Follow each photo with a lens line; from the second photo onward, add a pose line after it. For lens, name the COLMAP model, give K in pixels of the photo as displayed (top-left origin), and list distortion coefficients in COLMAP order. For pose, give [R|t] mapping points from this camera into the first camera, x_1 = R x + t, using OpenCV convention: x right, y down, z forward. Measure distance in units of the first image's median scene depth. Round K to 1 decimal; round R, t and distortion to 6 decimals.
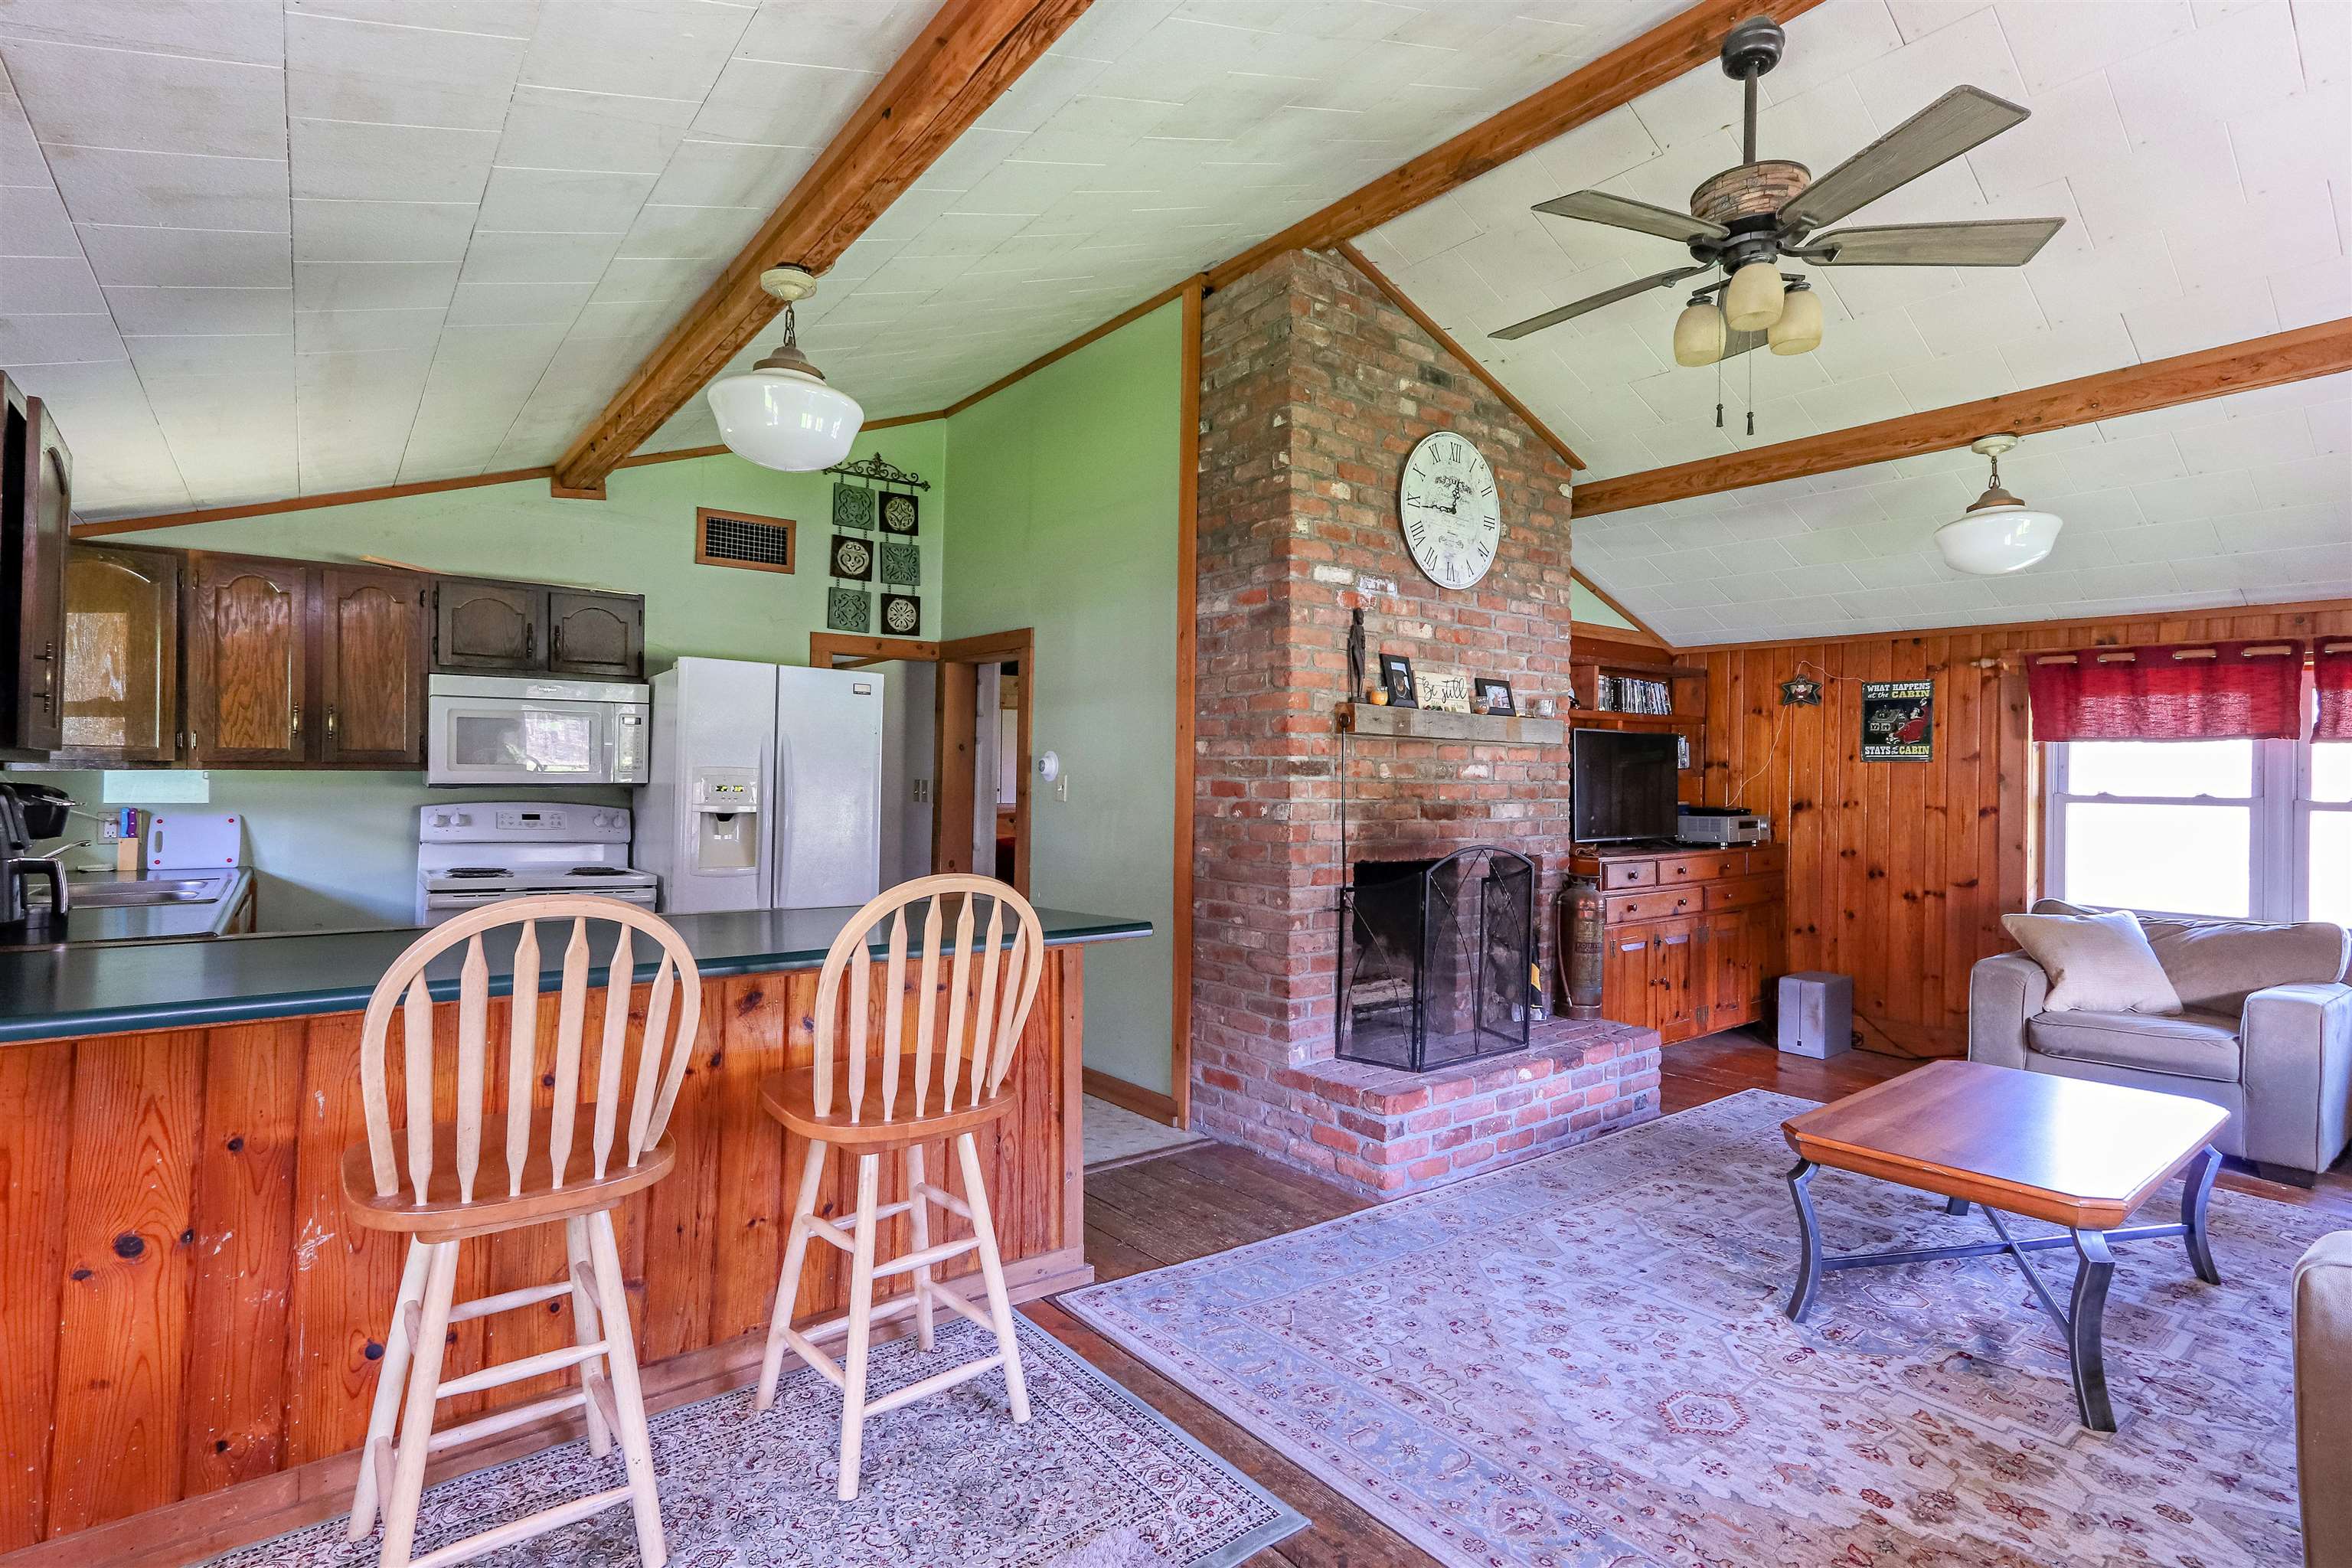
lens RADIAL K [[1090.2, 0, 1174.0], [0, 1090.2, 768.0], [0, 0, 1]] dist [-0.014101, 0.000486]
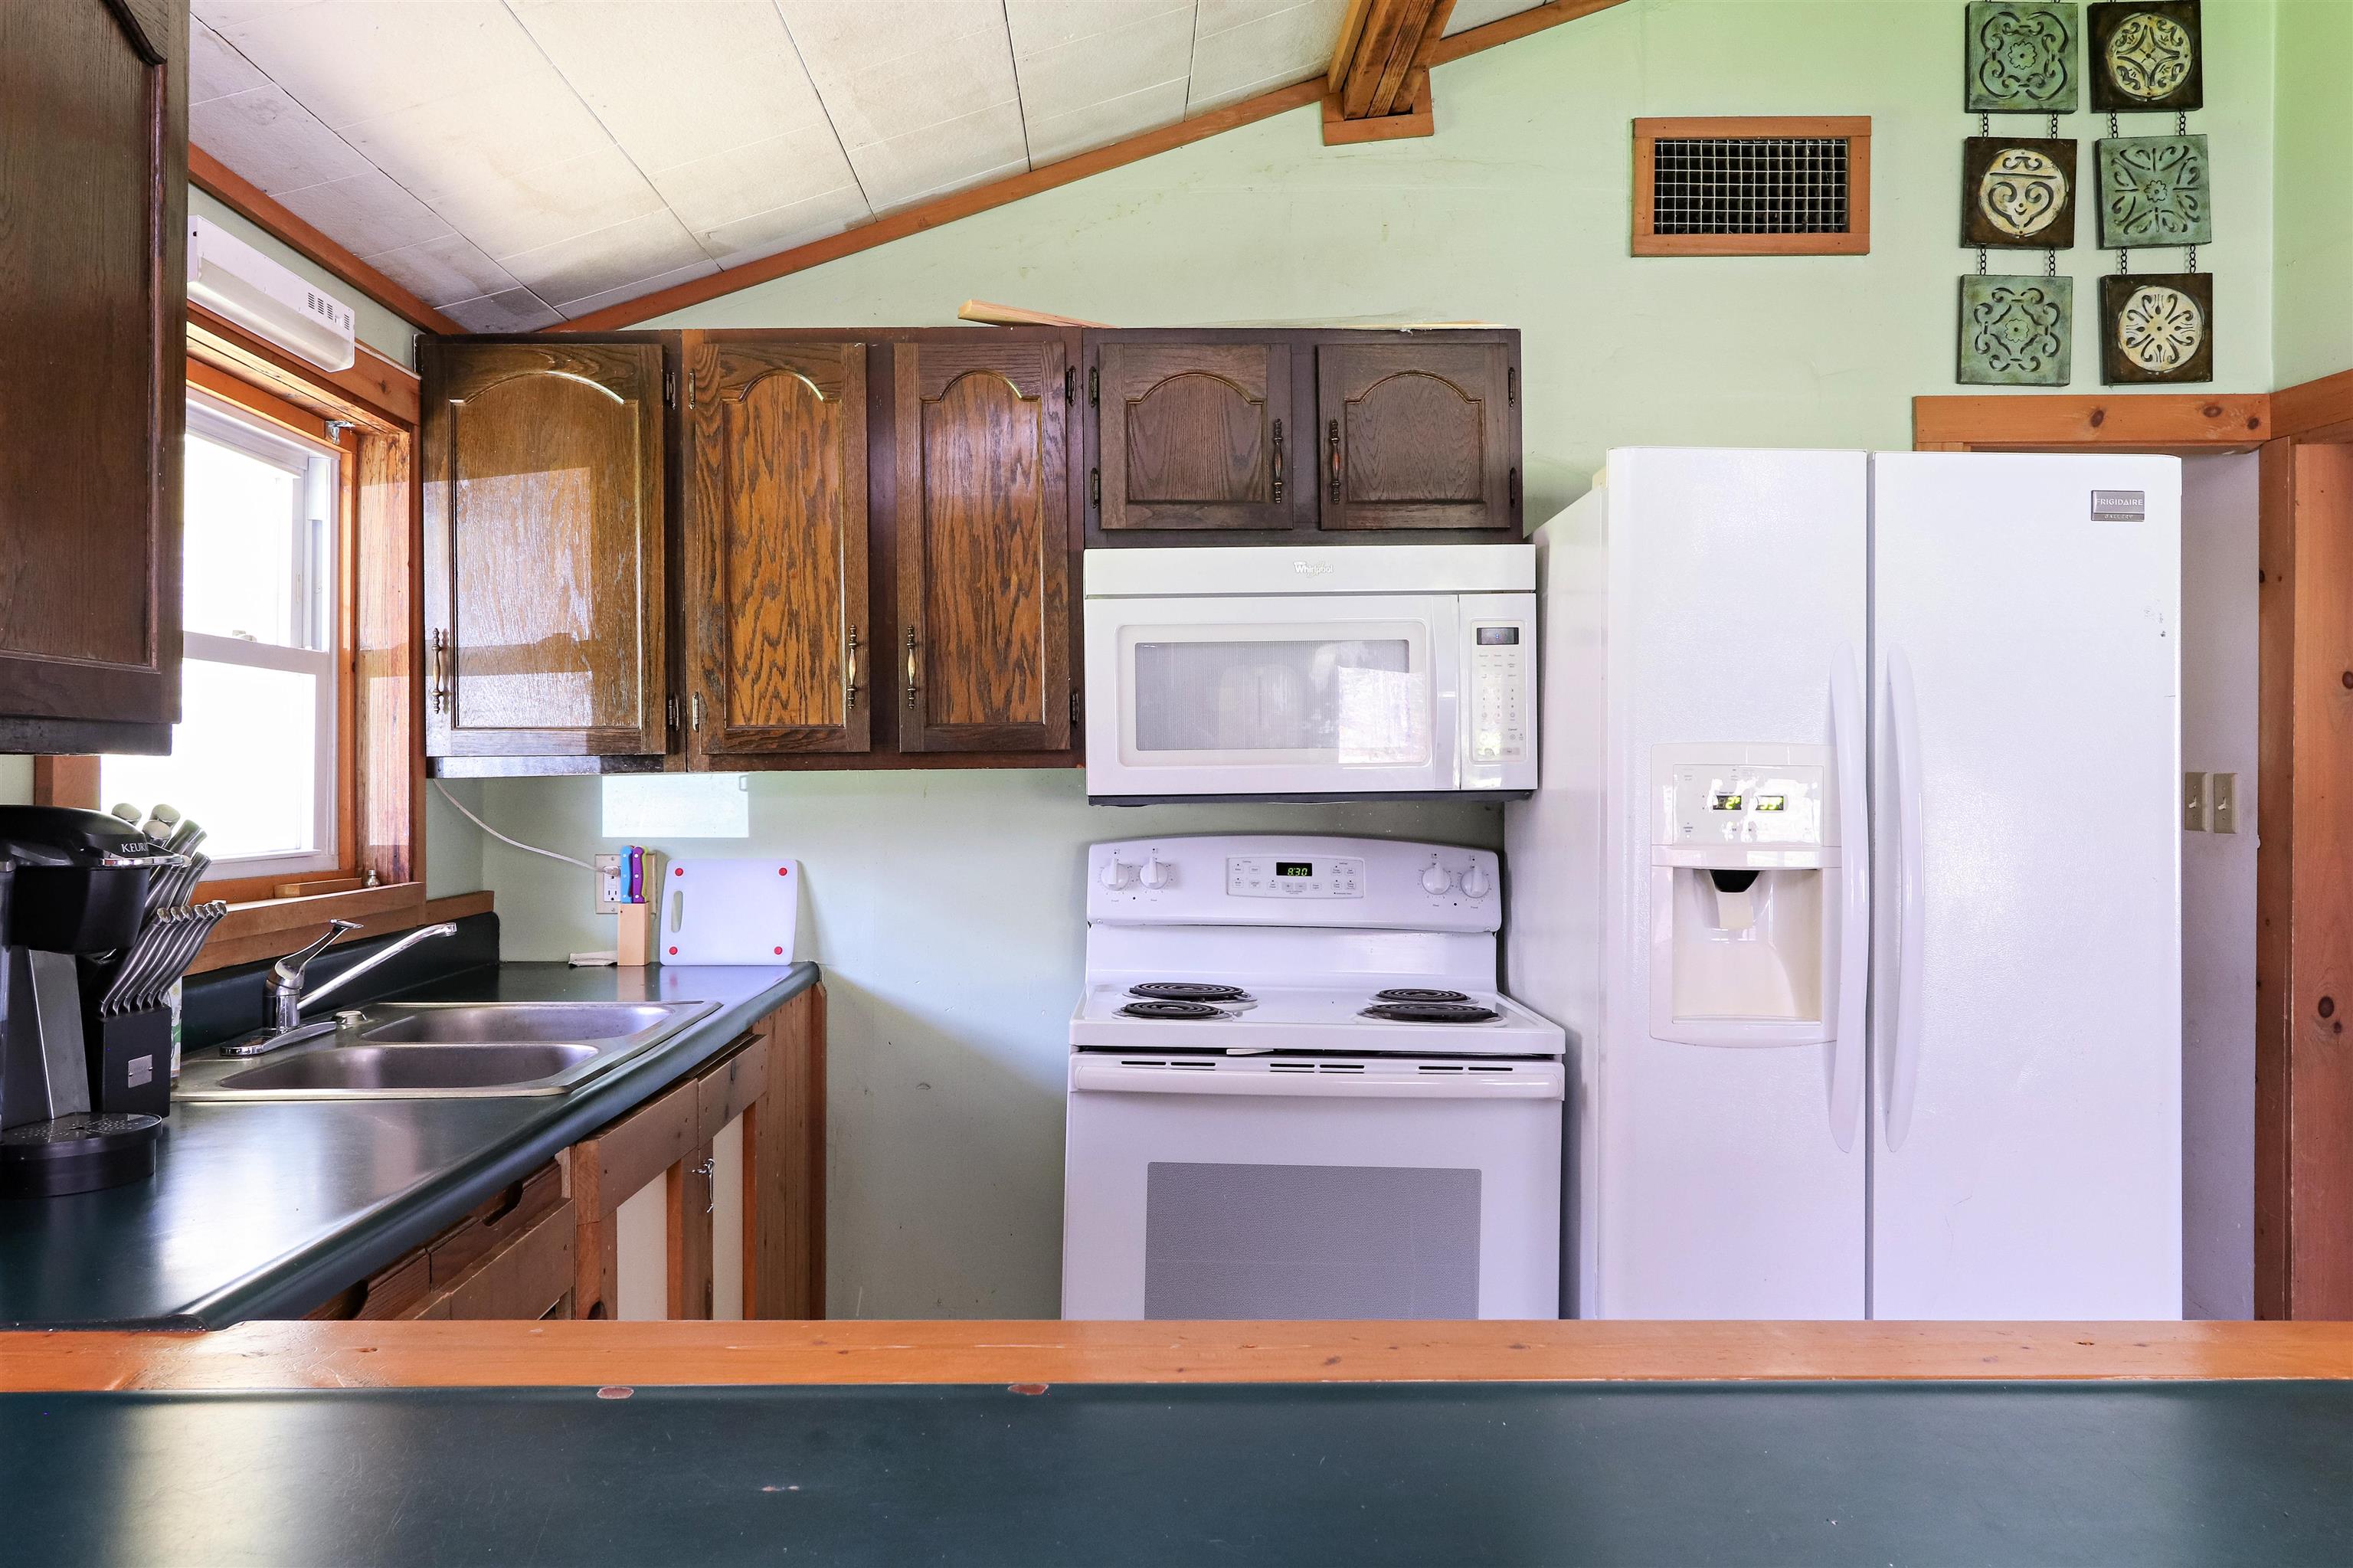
lens RADIAL K [[1850.8, 0, 1227.5], [0, 1850.8, 776.3], [0, 0, 1]] dist [0.000063, 0.076867]
pose [[0.818213, -0.015749, -0.574699, -0.191579], [0.018465, 0.999829, -0.001109, 0.007994], [0.574618, -0.009705, 0.818364, 0.388921]]
